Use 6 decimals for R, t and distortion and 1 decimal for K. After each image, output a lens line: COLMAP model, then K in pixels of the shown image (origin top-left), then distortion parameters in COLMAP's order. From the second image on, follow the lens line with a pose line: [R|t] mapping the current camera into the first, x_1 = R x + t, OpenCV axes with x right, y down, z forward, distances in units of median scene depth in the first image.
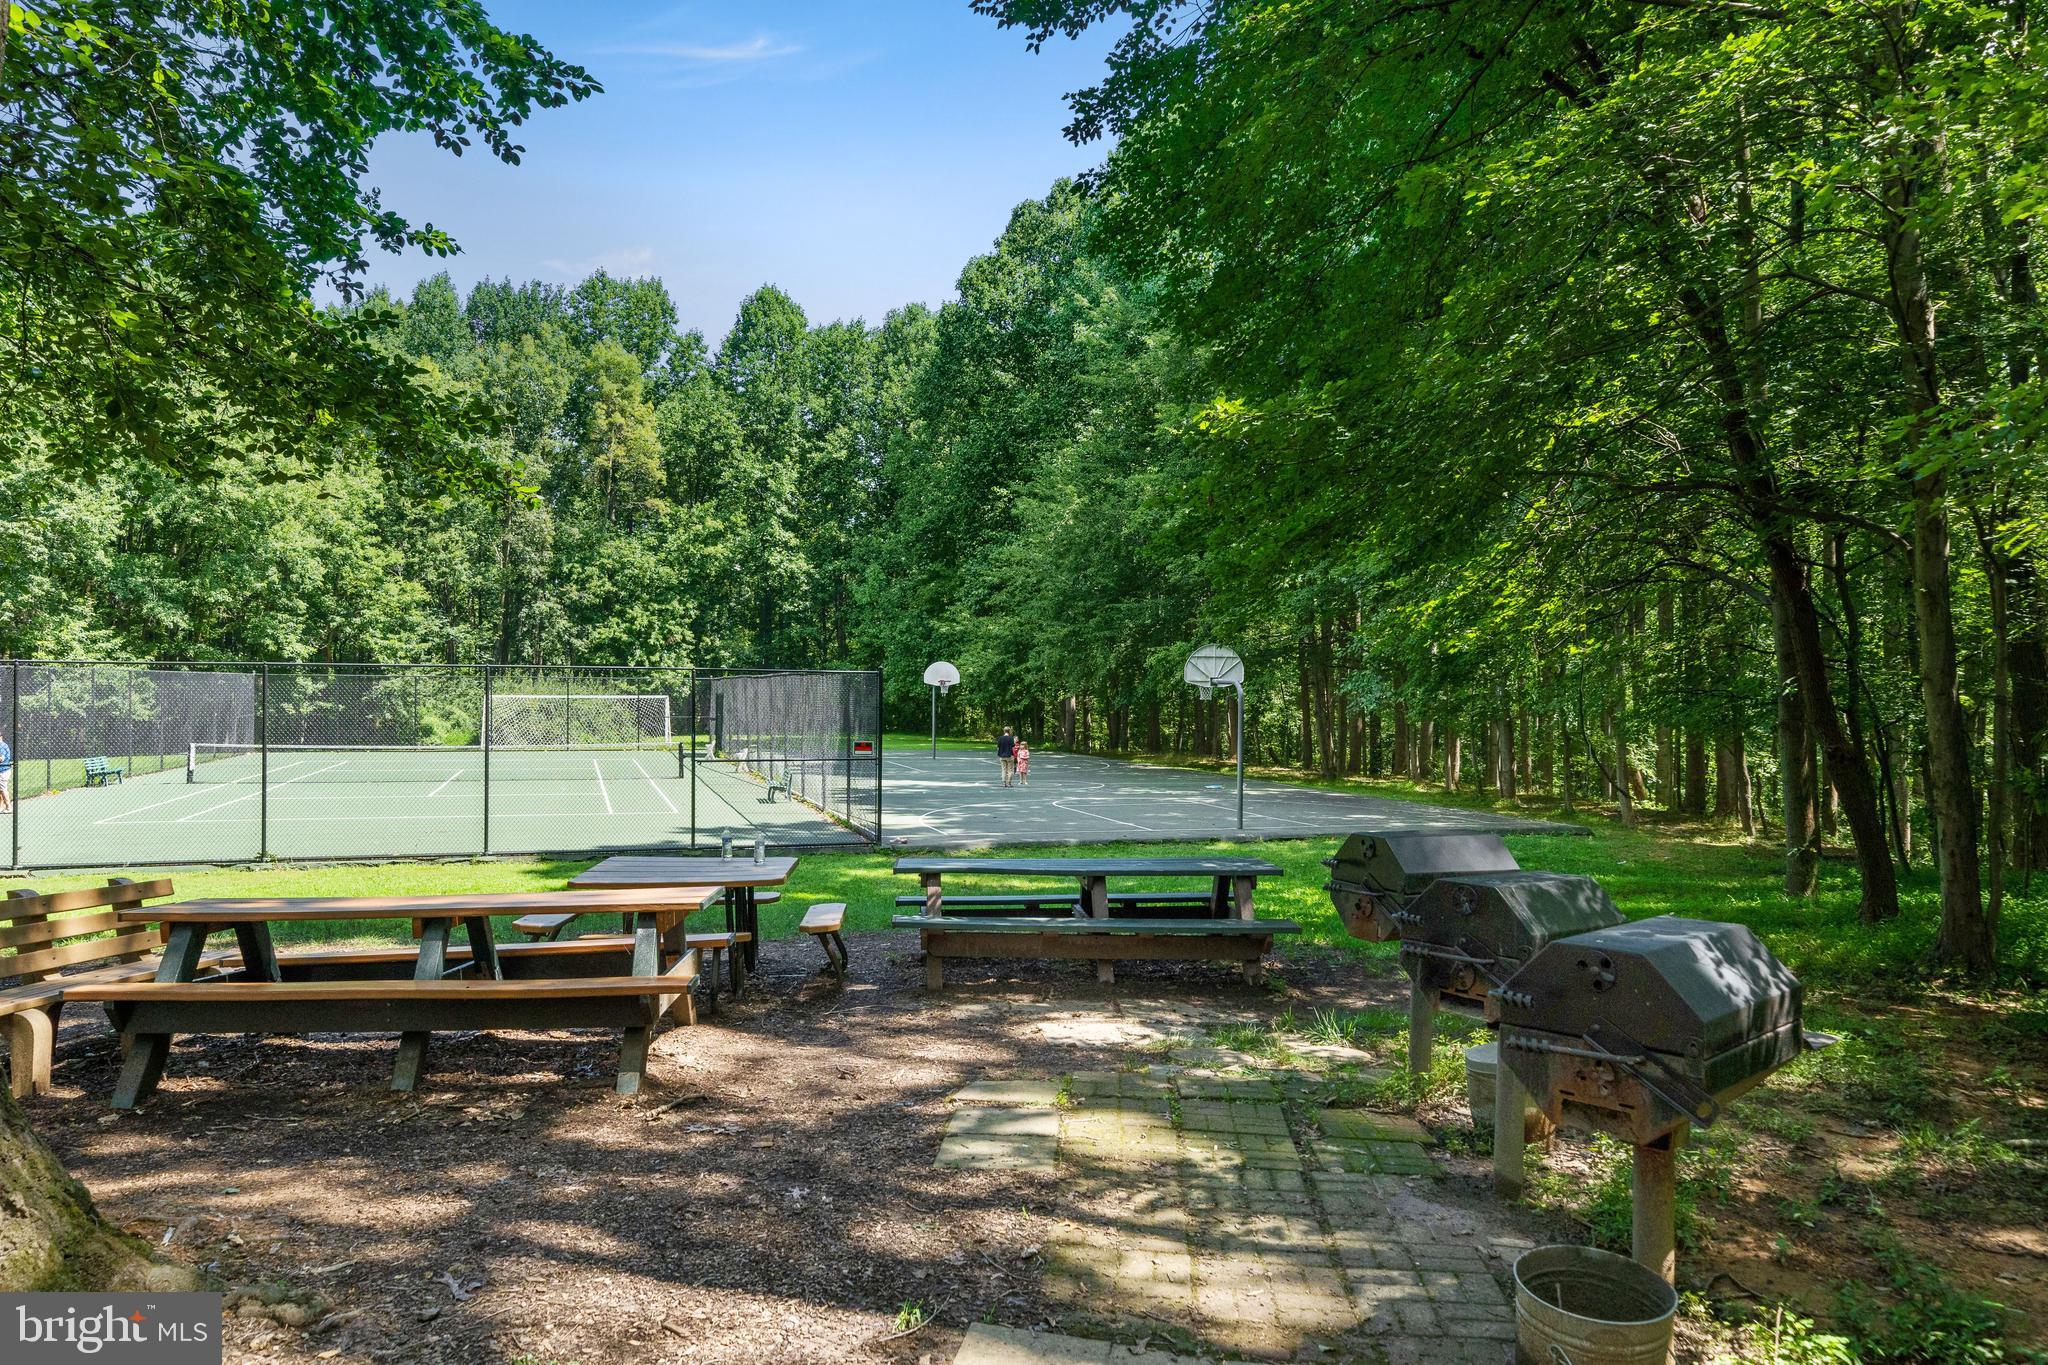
lens RADIAL K [[1402.4, 0, 1024.0], [0, 1402.4, 682.5], [0, 0, 1]] dist [0.003746, 0.000980]
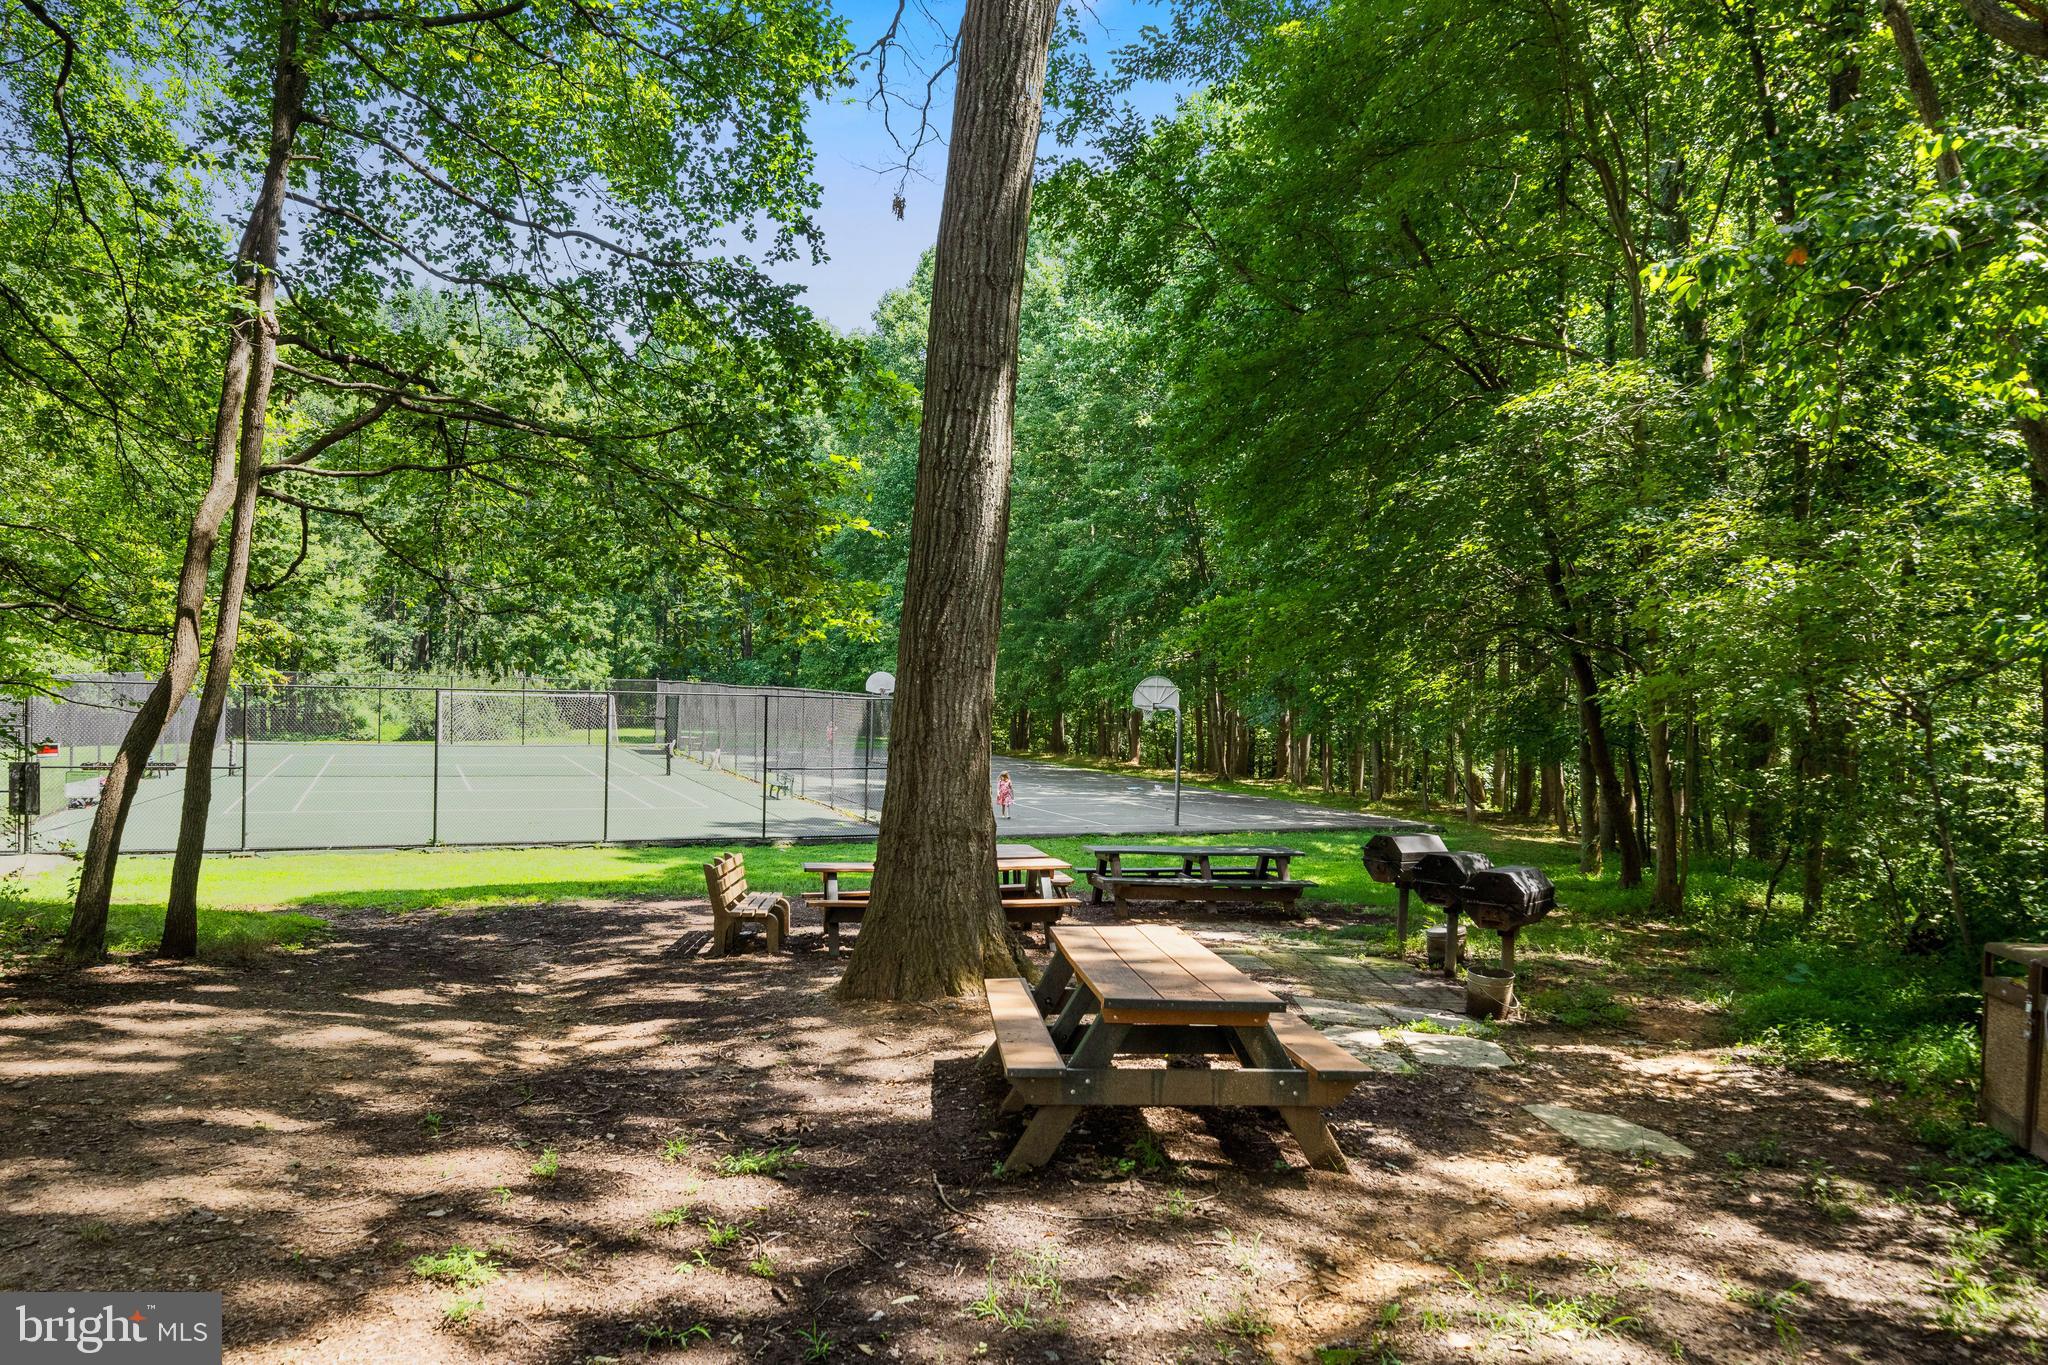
lens RADIAL K [[1402.4, 0, 1024.0], [0, 1402.4, 682.5], [0, 0, 1]] dist [0.003746, 0.000980]
pose [[0.994618, 0.017910, 0.102050, -0.108666], [-0.018558, 0.999813, 0.005400, -0.026825], [-0.101934, -0.007265, 0.994765, -0.228394]]
